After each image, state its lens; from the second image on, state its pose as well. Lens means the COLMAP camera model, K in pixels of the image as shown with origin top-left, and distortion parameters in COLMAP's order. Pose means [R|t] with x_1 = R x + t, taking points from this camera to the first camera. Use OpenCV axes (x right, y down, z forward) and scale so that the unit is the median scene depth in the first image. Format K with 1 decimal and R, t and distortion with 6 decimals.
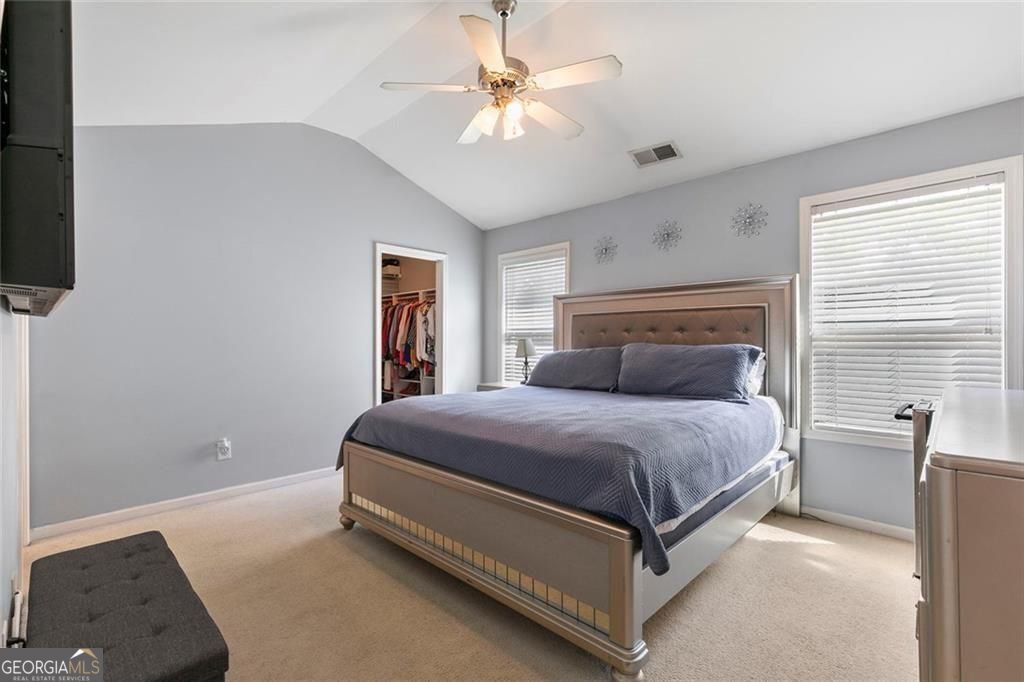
lens RADIAL K [[460.5, 0, 514.6], [0, 460.5, 344.4], [0, 0, 1]] dist [0.000689, -0.000069]
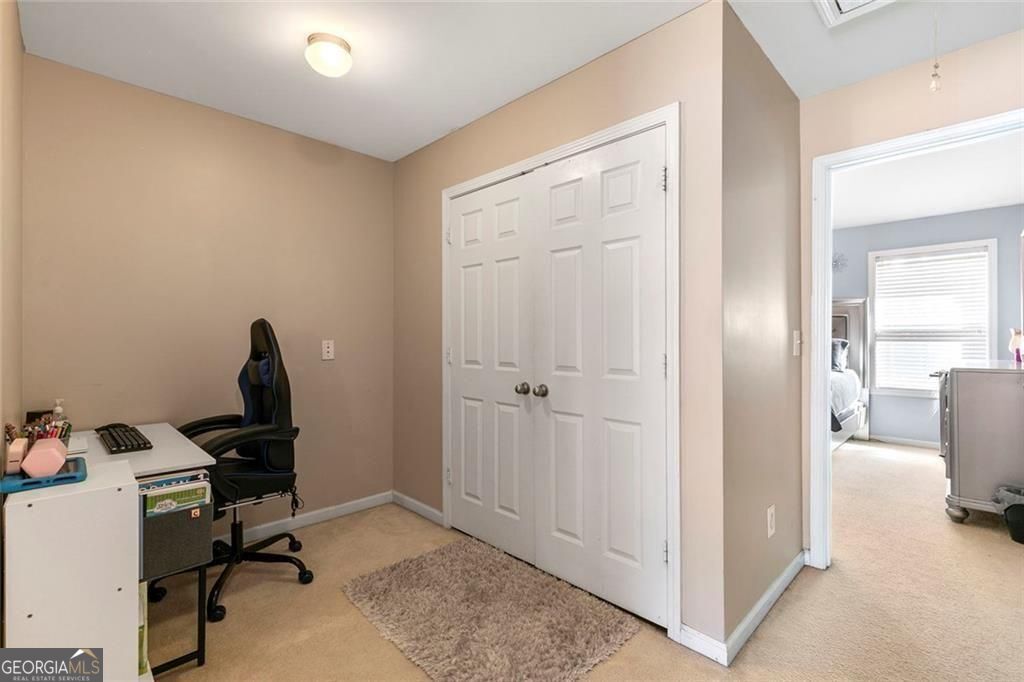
lens RADIAL K [[460.5, 0, 509.4], [0, 460.5, 336.2], [0, 0, 1]] dist [0.000689, -0.000069]
pose [[0.999632, -0.005832, -0.026495, -0.673423], [0.005762, 0.999980, -0.002729, -0.012178], [0.026510, 0.002575, 0.999645, -0.746669]]
